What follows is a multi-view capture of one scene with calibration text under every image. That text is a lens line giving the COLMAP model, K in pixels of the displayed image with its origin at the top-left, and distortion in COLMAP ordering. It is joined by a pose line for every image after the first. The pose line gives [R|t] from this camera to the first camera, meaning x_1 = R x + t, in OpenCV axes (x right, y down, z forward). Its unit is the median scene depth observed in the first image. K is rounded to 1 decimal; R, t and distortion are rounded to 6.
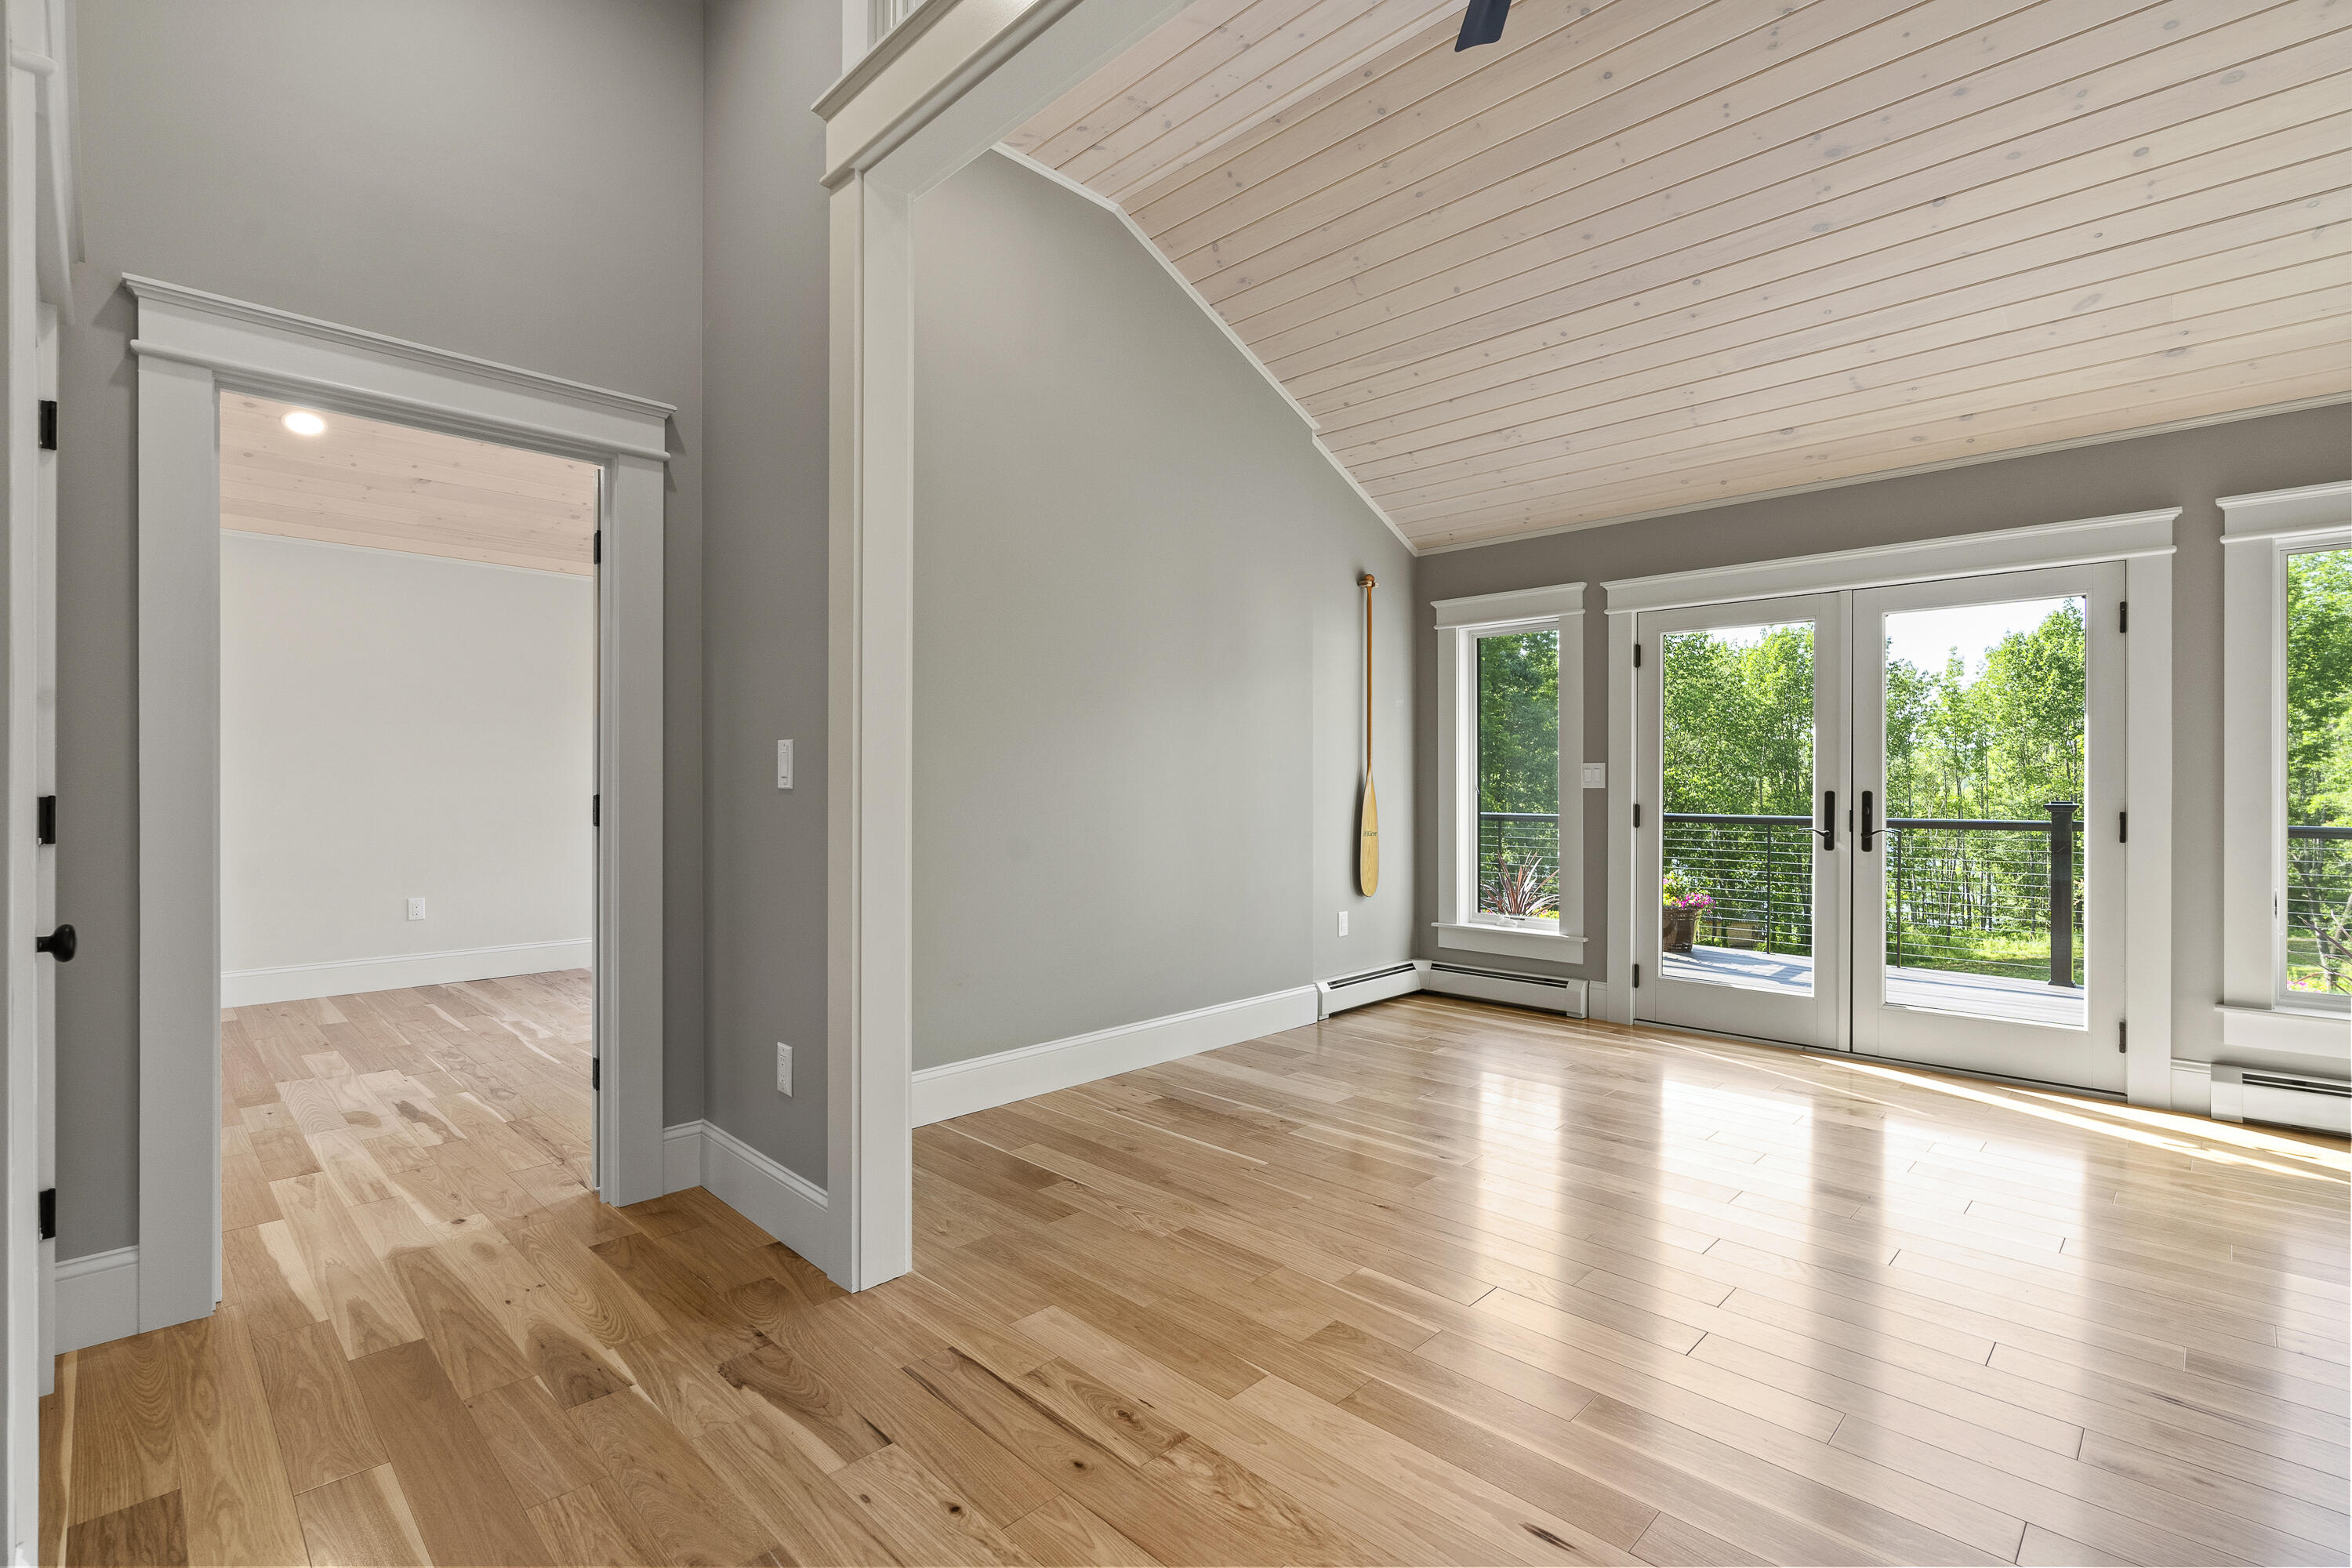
lens RADIAL K [[1078.0, 0, 1179.6], [0, 1078.0, 784.1], [0, 0, 1]] dist [-0.007258, 0.003095]
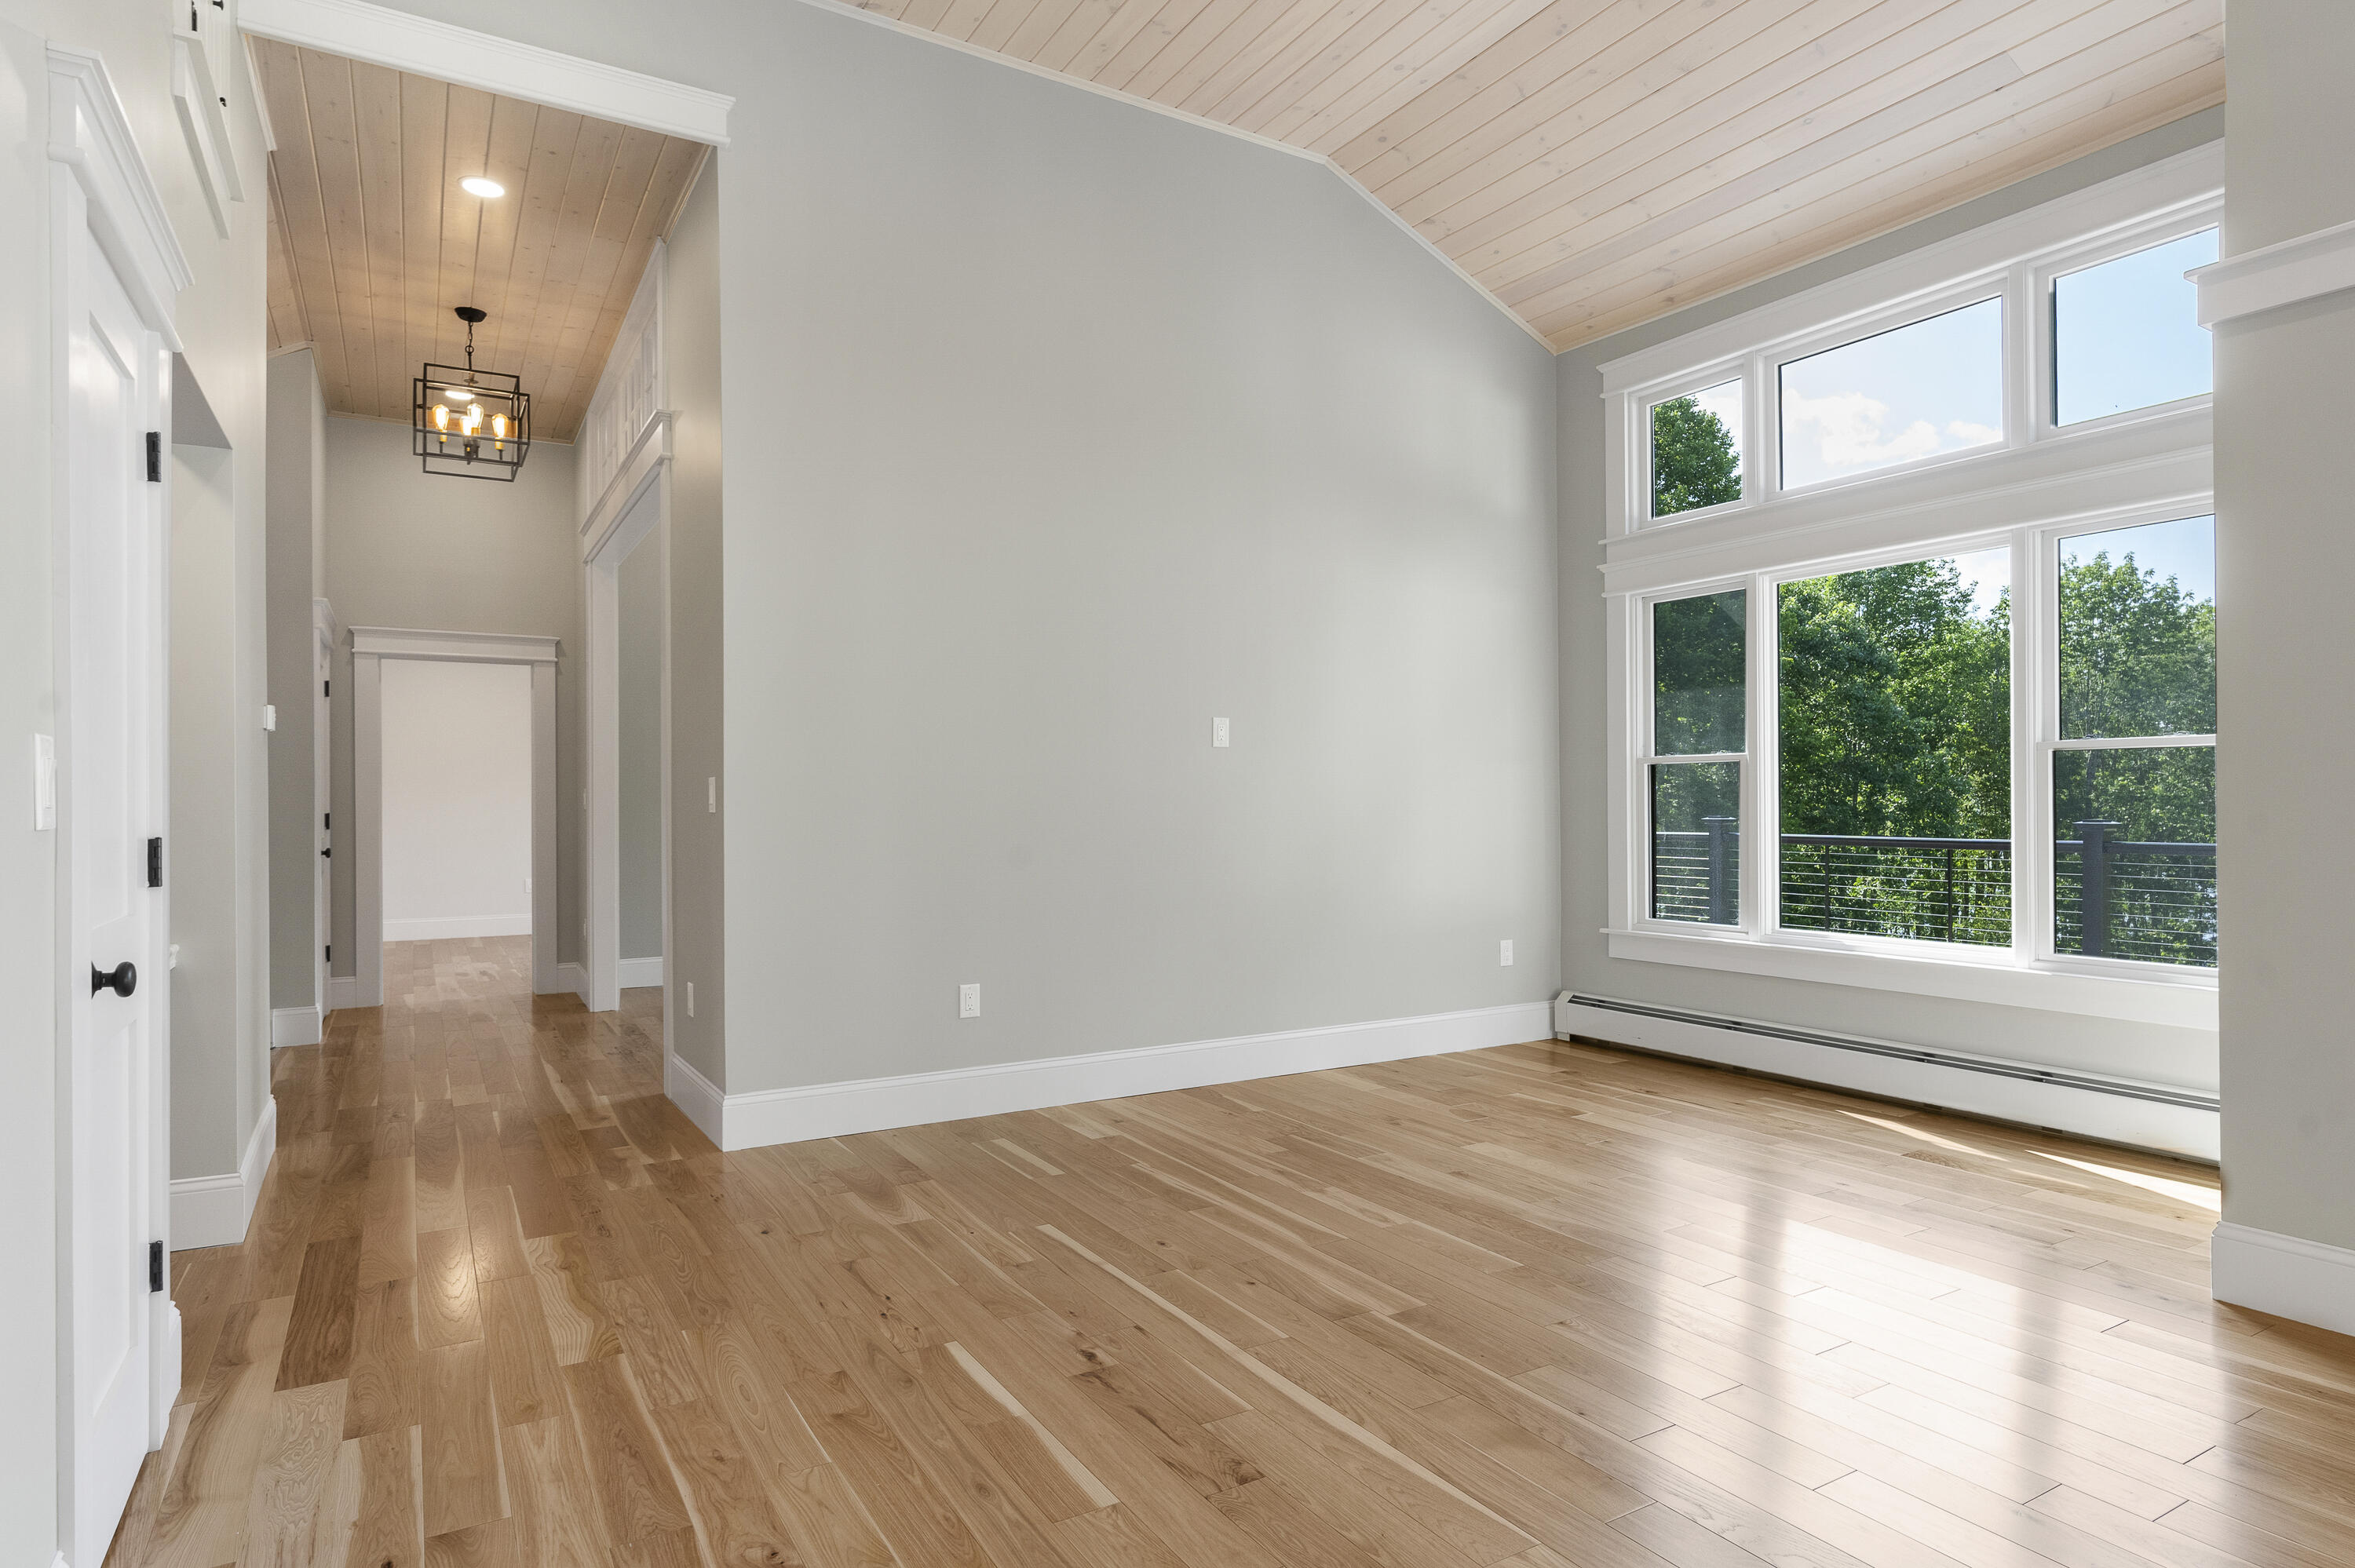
lens RADIAL K [[1296.7, 0, 1164.2], [0, 1296.7, 801.3], [0, 0, 1]] dist [0.002812, -0.000250]
pose [[0.964668, -0.004009, -0.263438, 0.919351], [0.004178, 0.999991, 0.000083, -0.003955], [0.263436, -0.001181, 0.964676, -0.802870]]
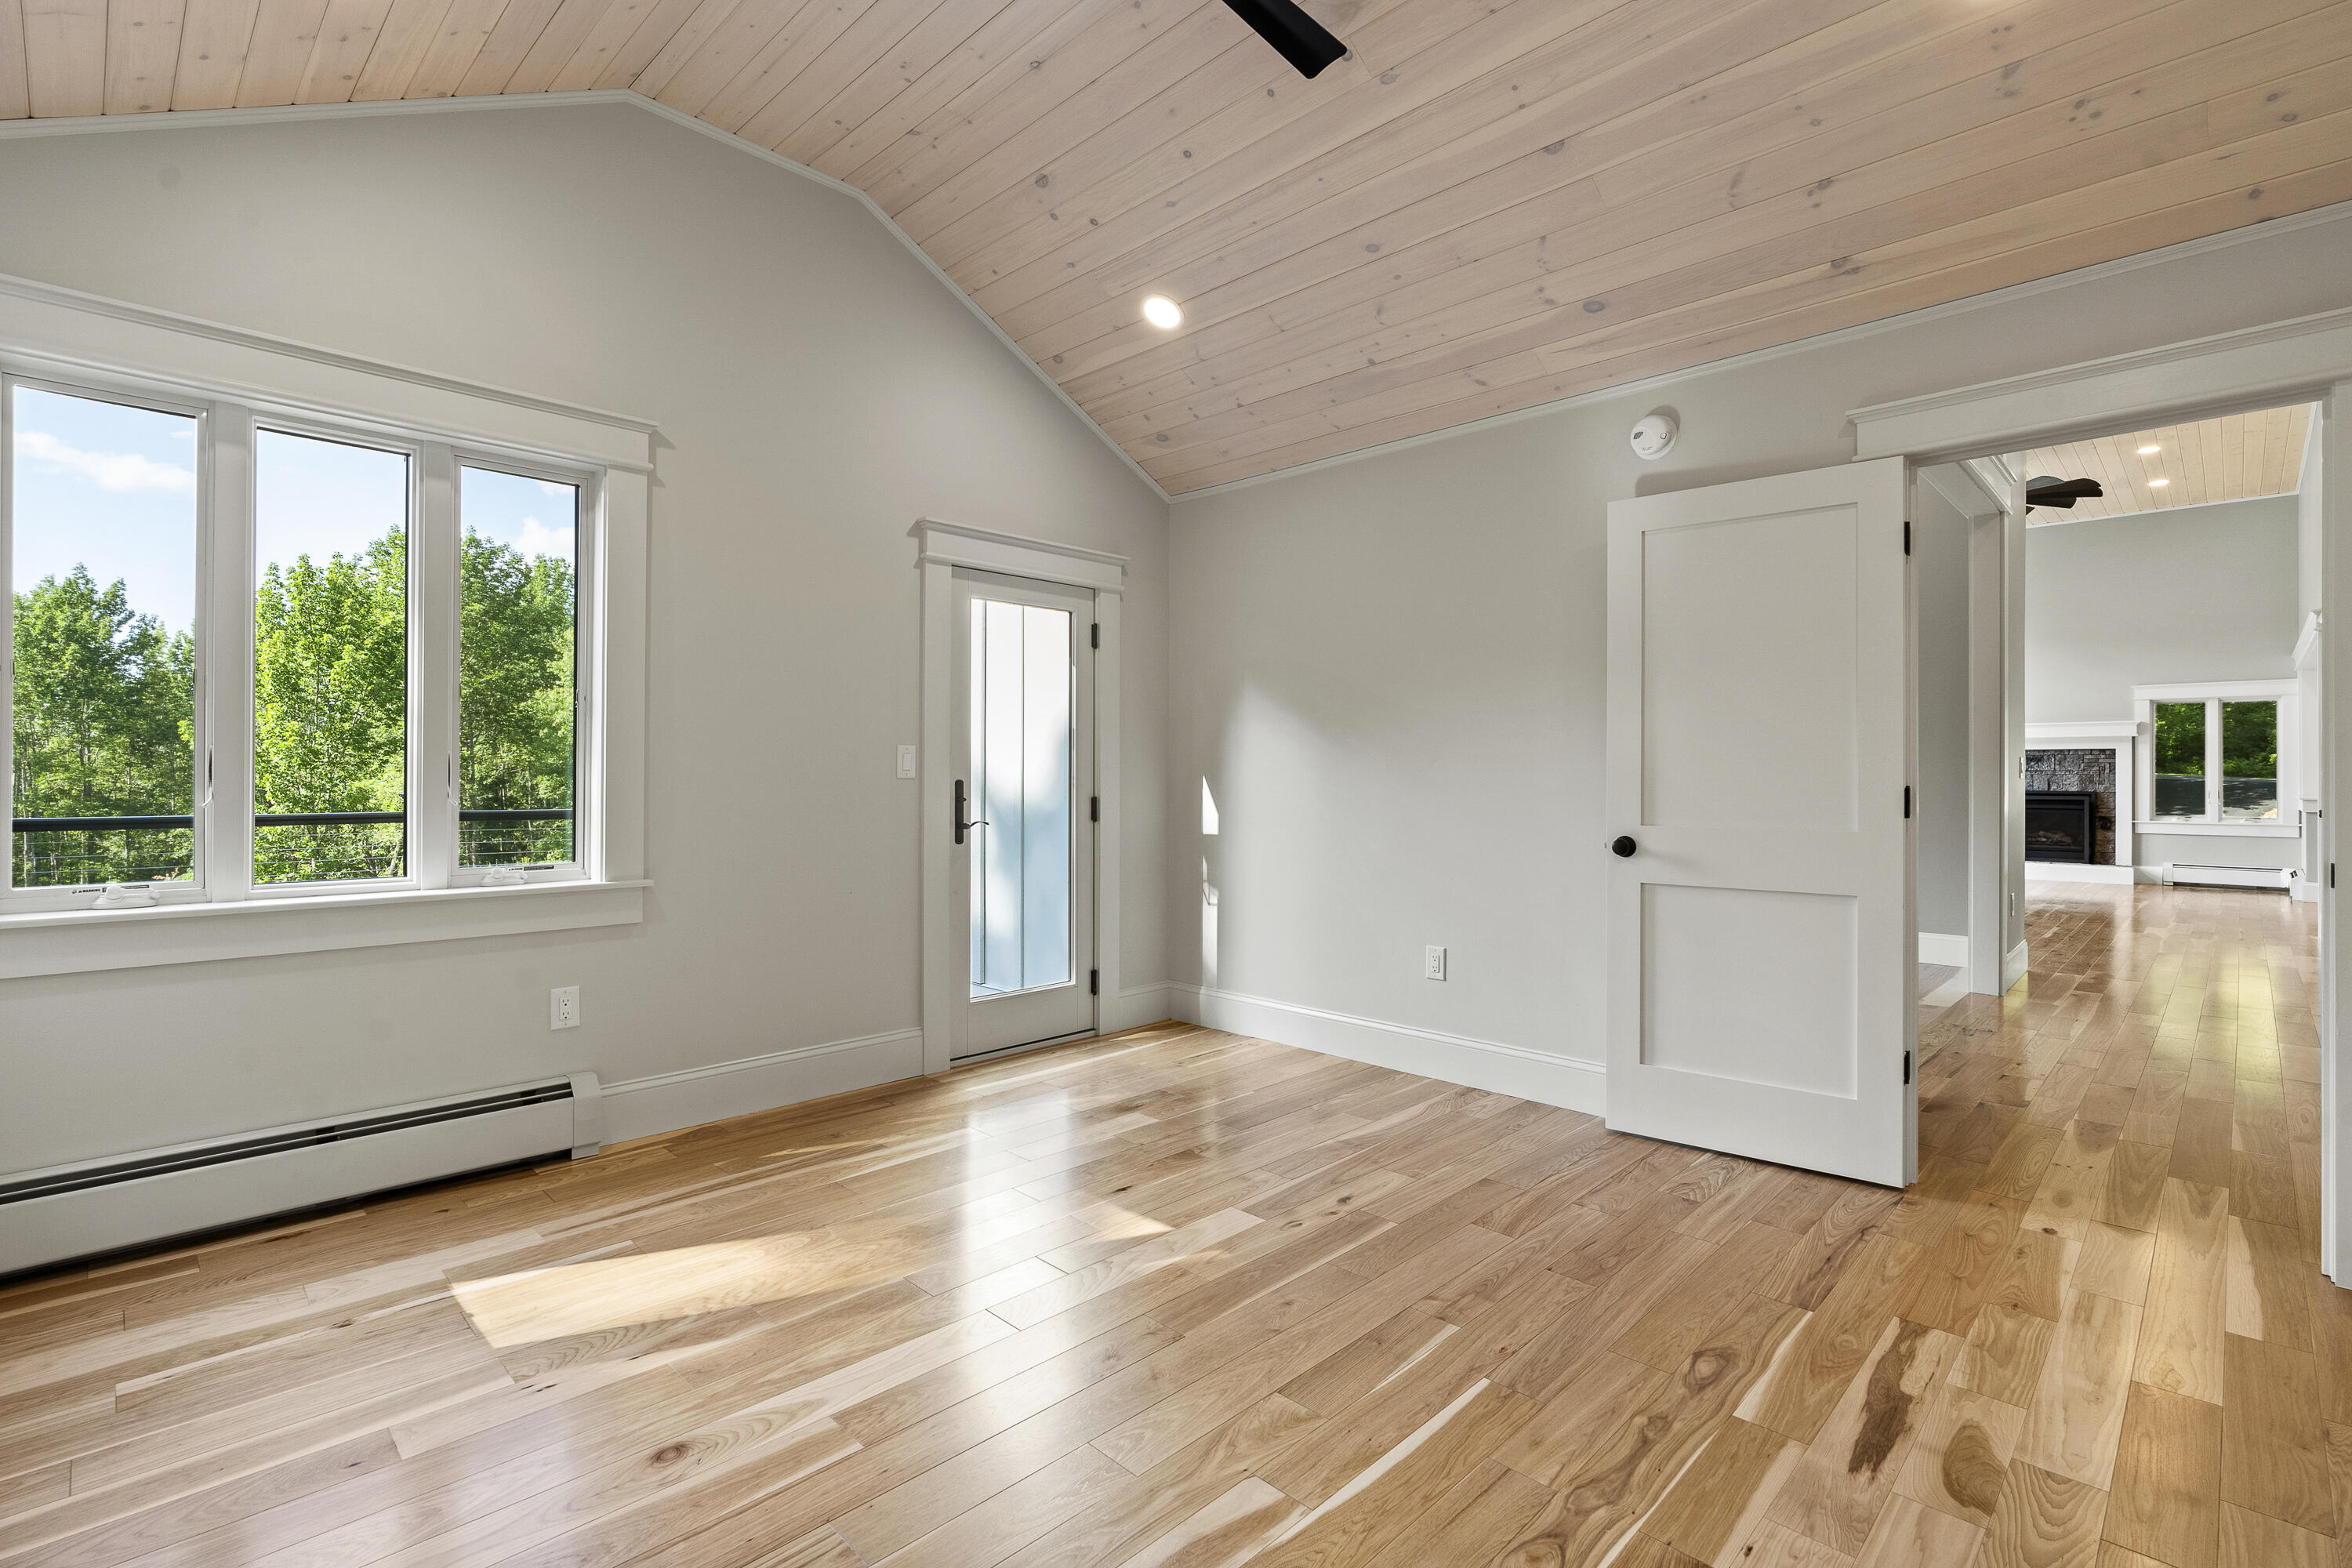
lens RADIAL K [[1078.0, 0, 1181.3], [0, 1078.0, 769.7], [0, 0, 1]] dist [-0.007258, 0.003095]
pose [[-0.002306, 0.004459, 0.999987, -0.748815], [-0.001854, 0.999988, -0.004463, 0.000018], [-0.999996, -0.001864, -0.002298, 0.816818]]
